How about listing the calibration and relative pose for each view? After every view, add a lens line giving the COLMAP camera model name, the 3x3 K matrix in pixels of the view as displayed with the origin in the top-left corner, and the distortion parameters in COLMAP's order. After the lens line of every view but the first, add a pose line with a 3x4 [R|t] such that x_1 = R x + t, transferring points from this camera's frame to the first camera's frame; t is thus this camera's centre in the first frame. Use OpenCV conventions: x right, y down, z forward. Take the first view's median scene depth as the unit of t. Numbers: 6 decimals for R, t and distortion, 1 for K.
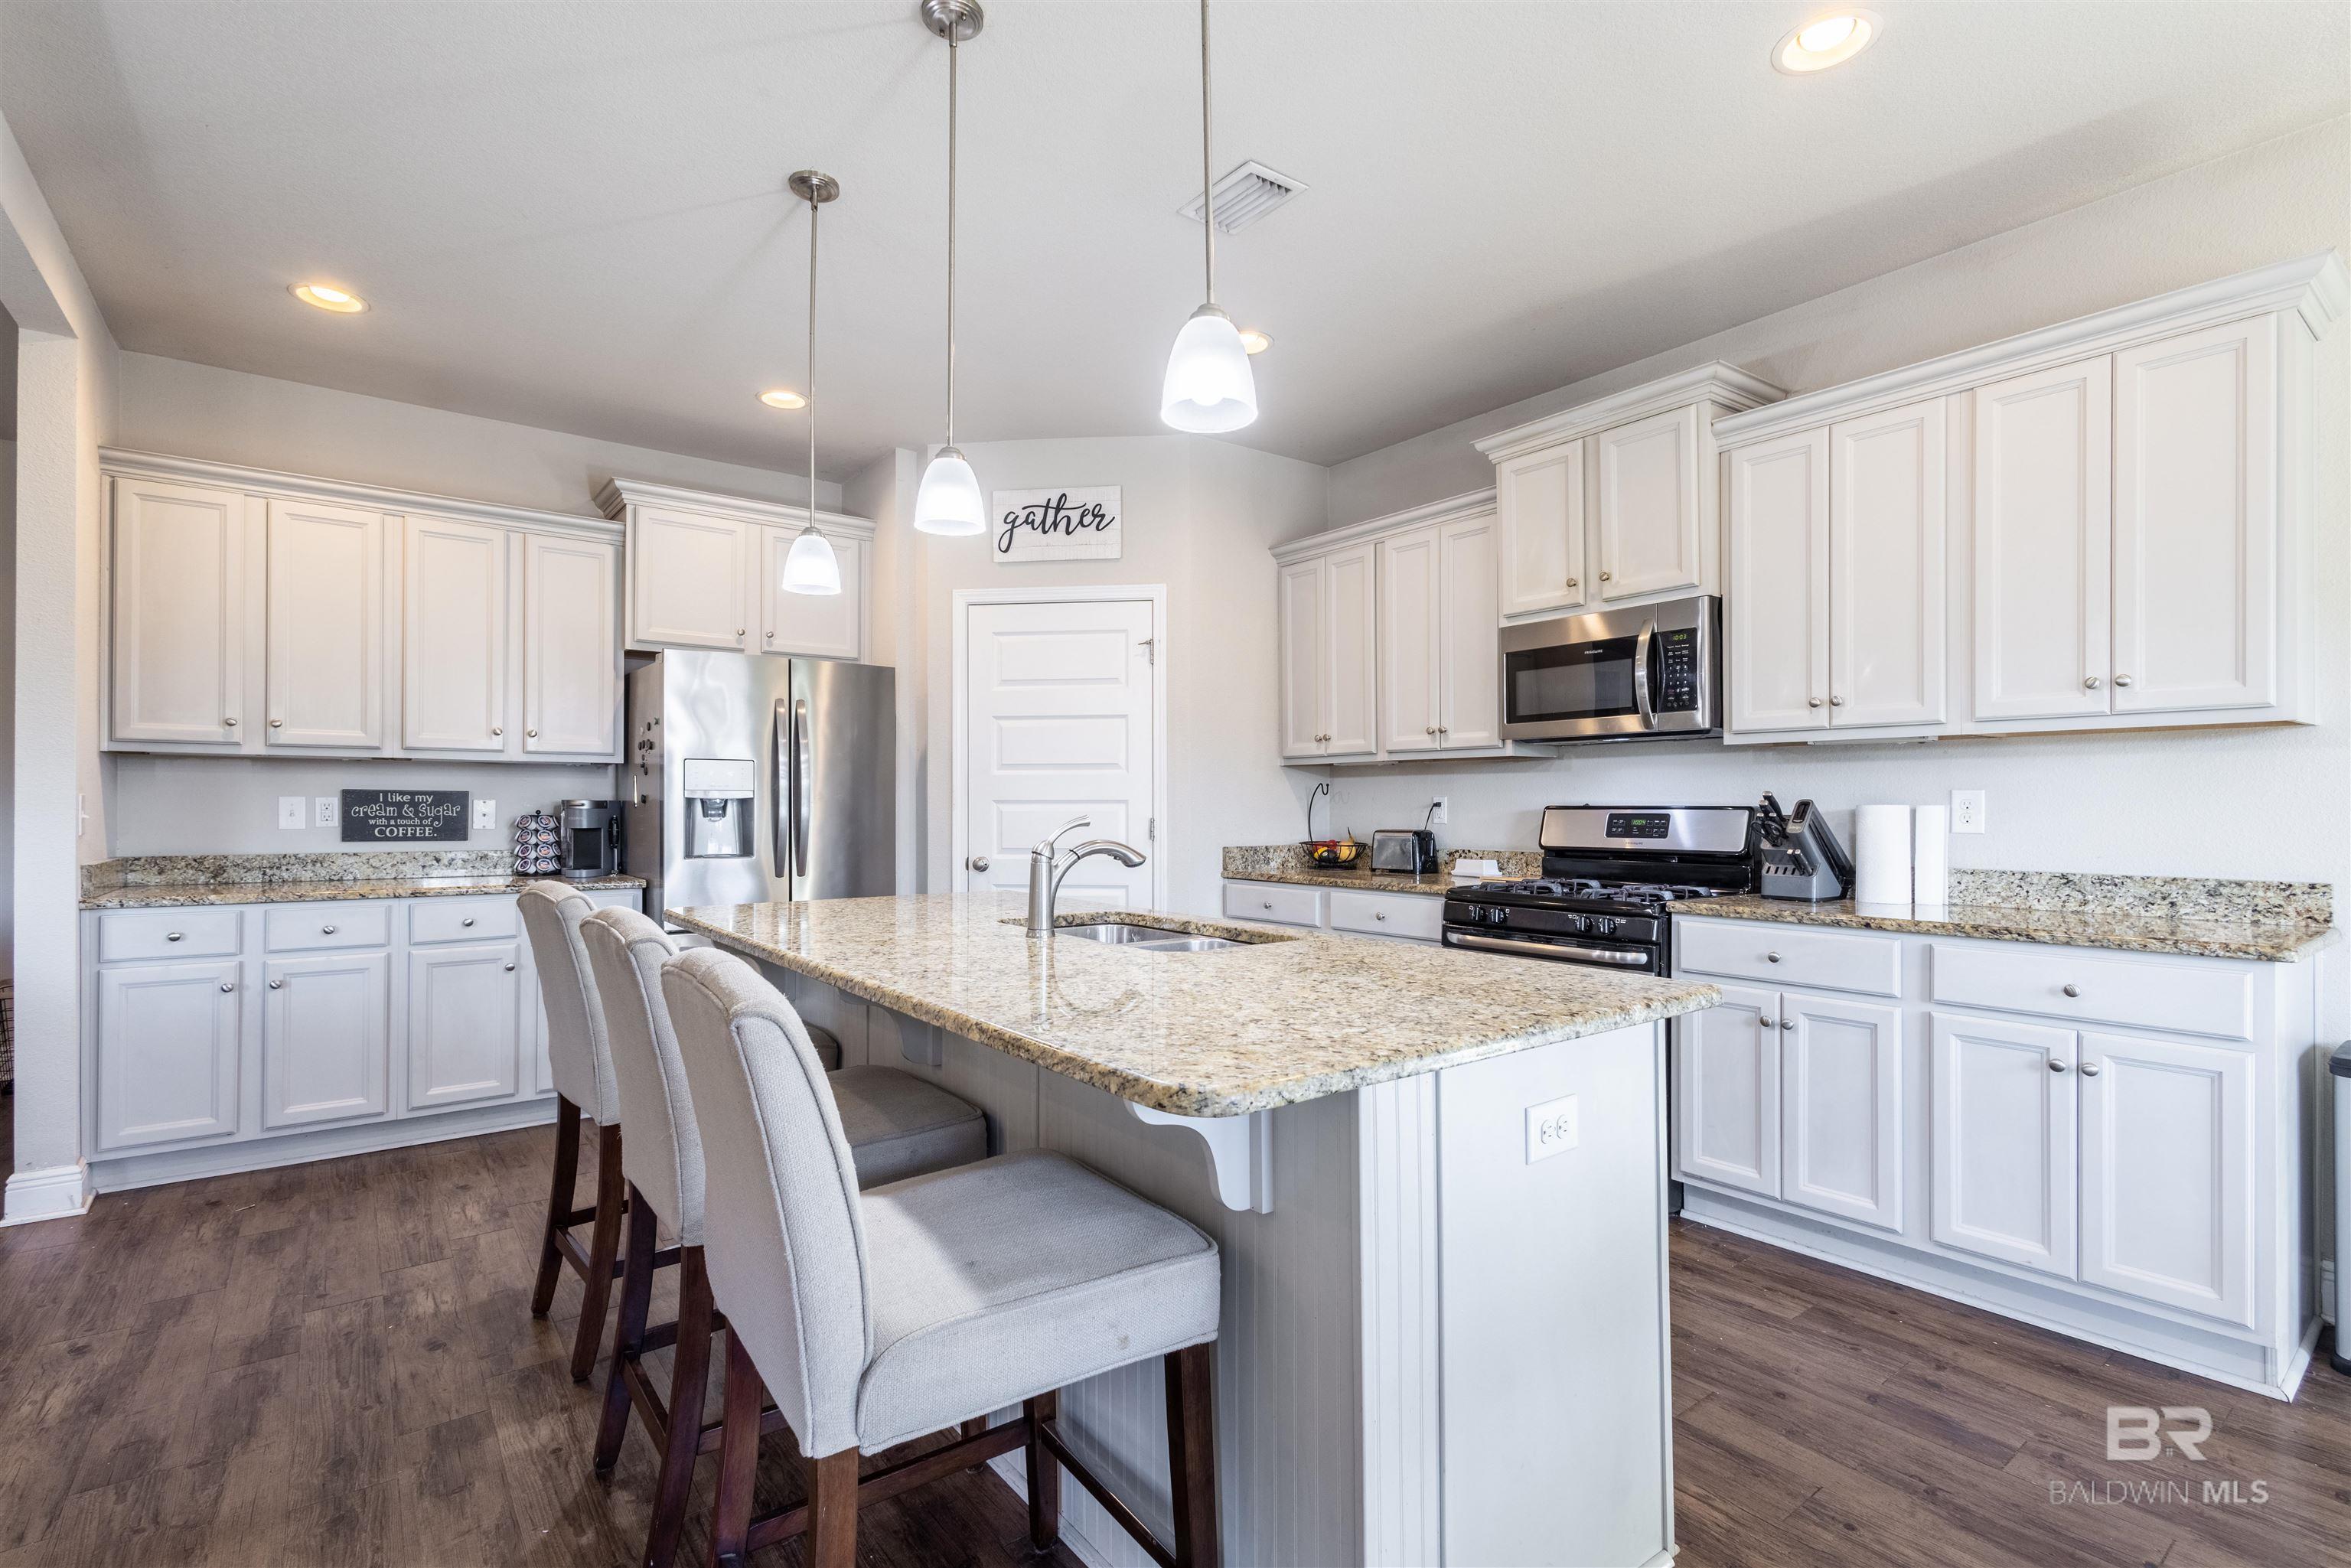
lens RADIAL K [[1099.2, 0, 1178.1], [0, 1099.2, 792.2], [0, 0, 1]] dist [-0.001616, -0.000133]
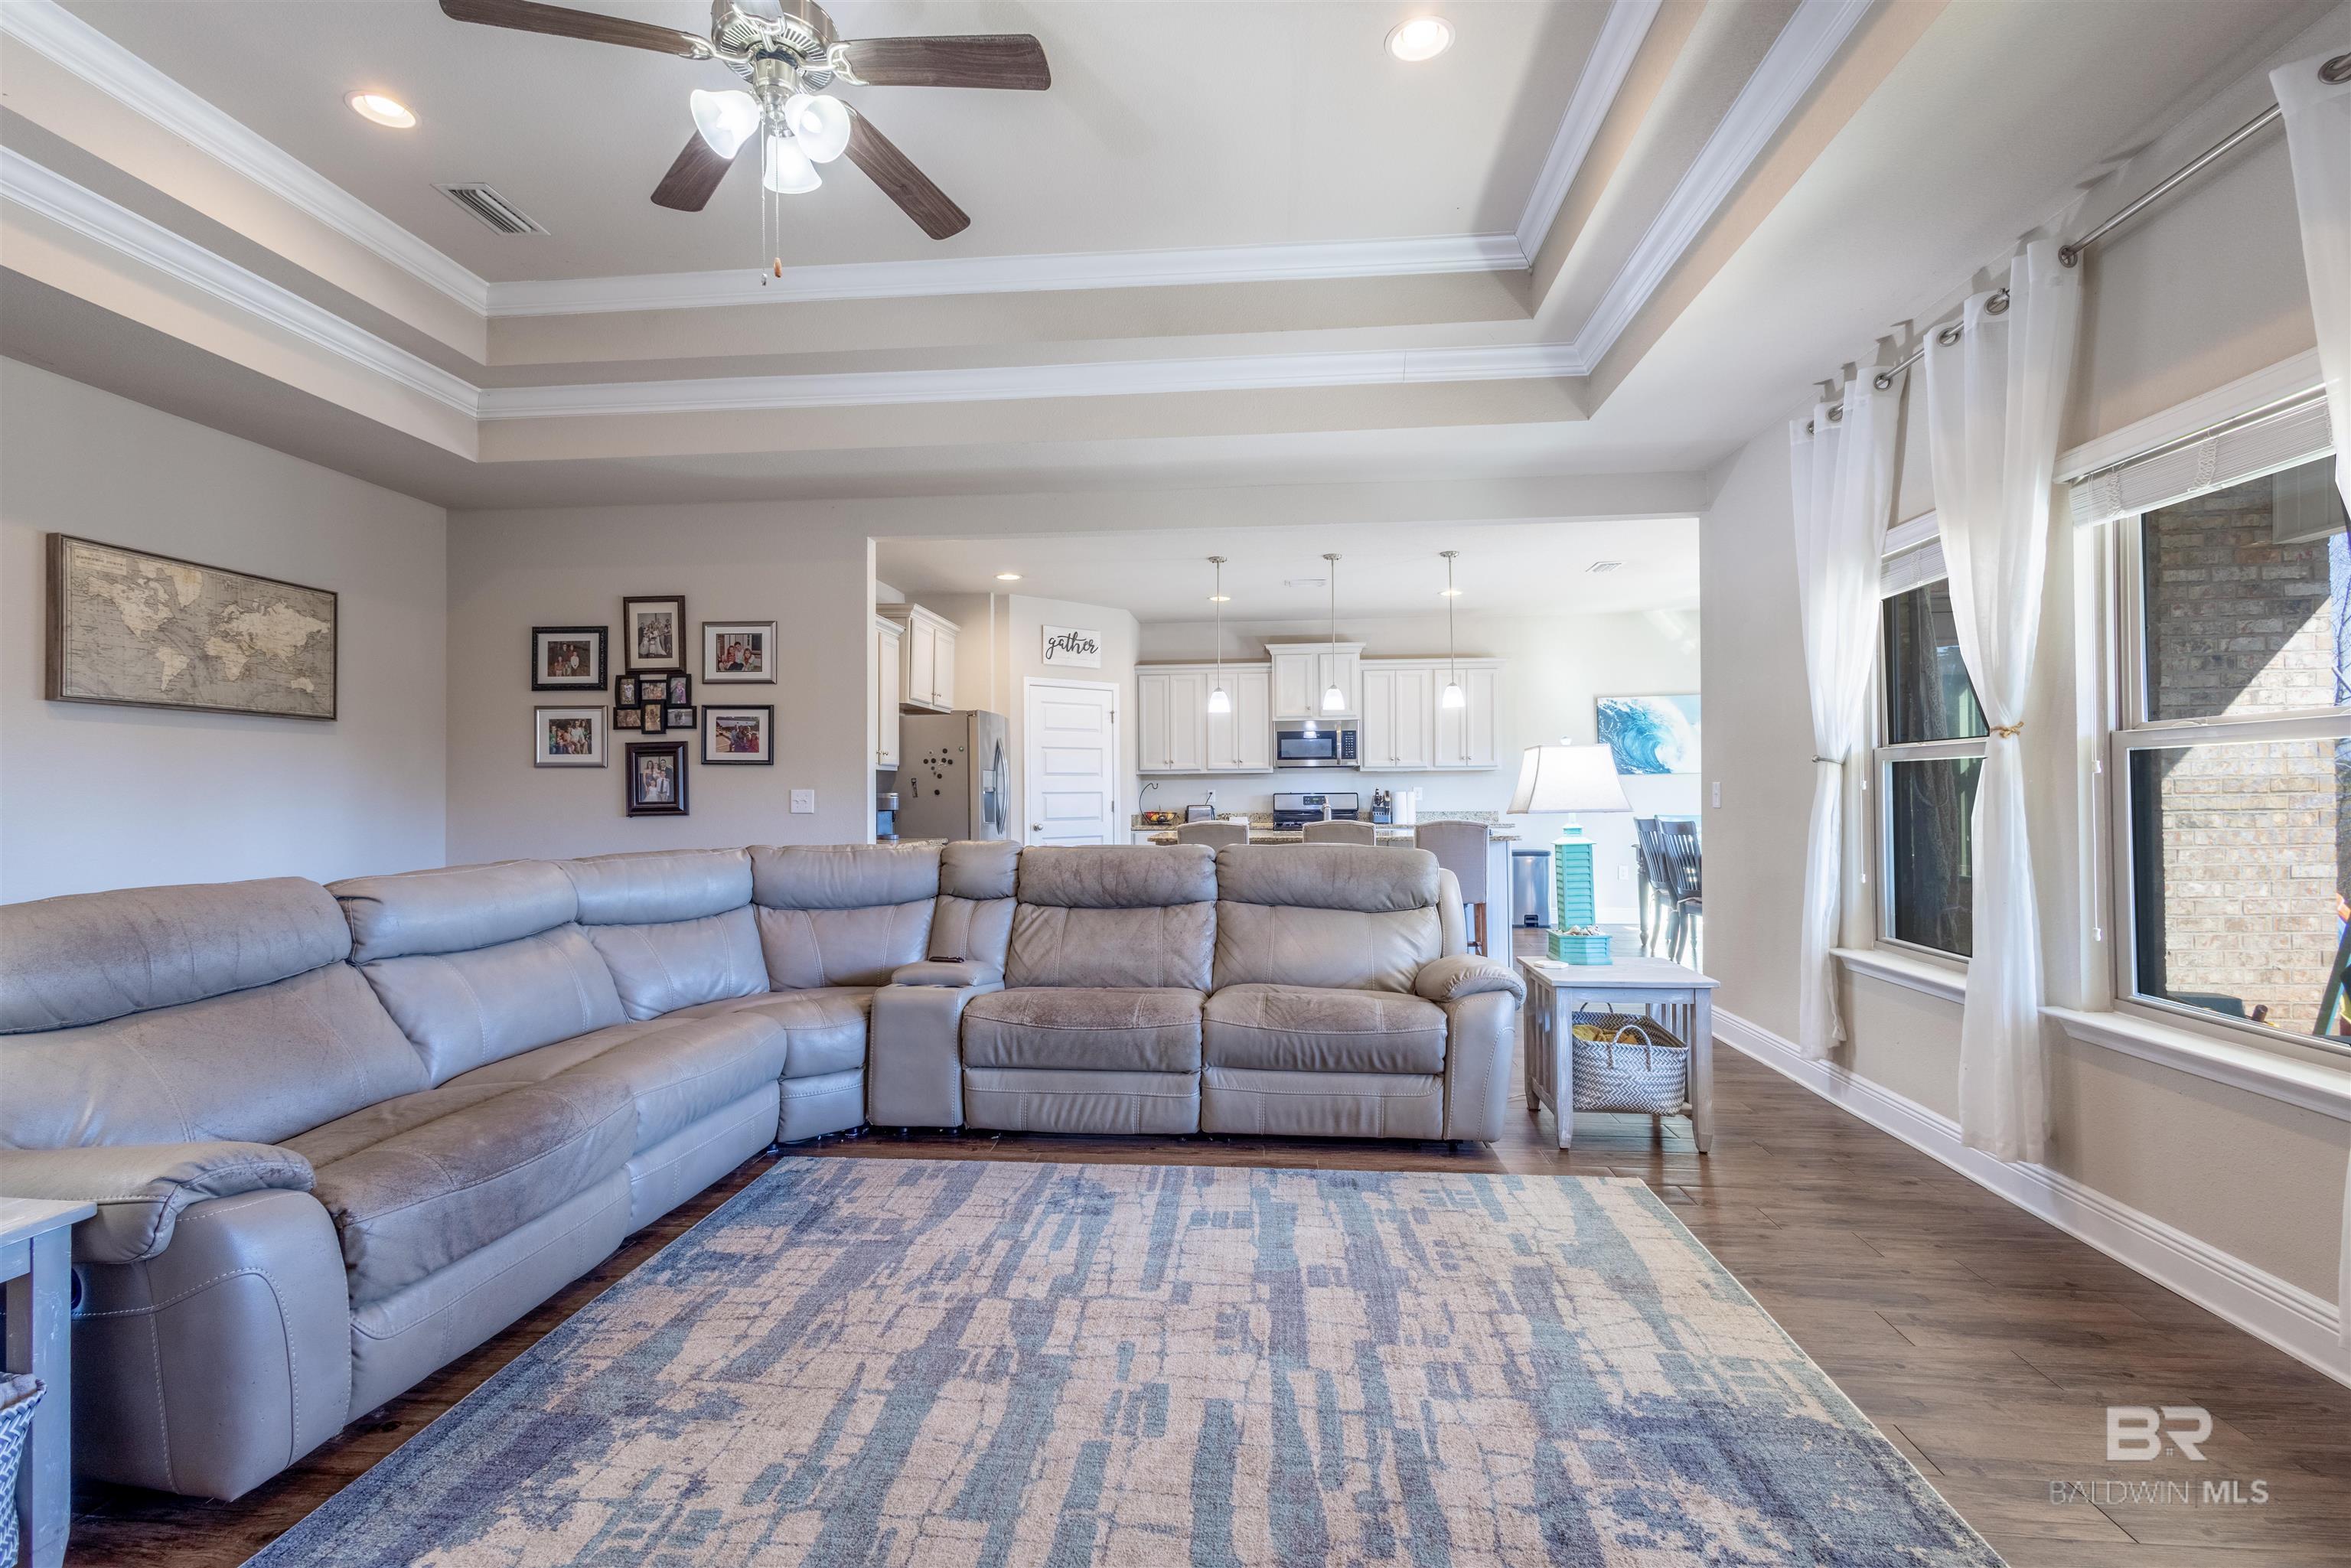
lens RADIAL K [[1099.2, 0, 1169.4], [0, 1099.2, 781.4], [0, 0, 1]] dist [-0.001616, -0.000133]
pose [[0.662813, 0.001248, 0.748784, -1.763743], [-0.000217, 0.999999, -0.001475, -0.010690], [-0.748785, 0.000815, 0.662812, -0.480961]]
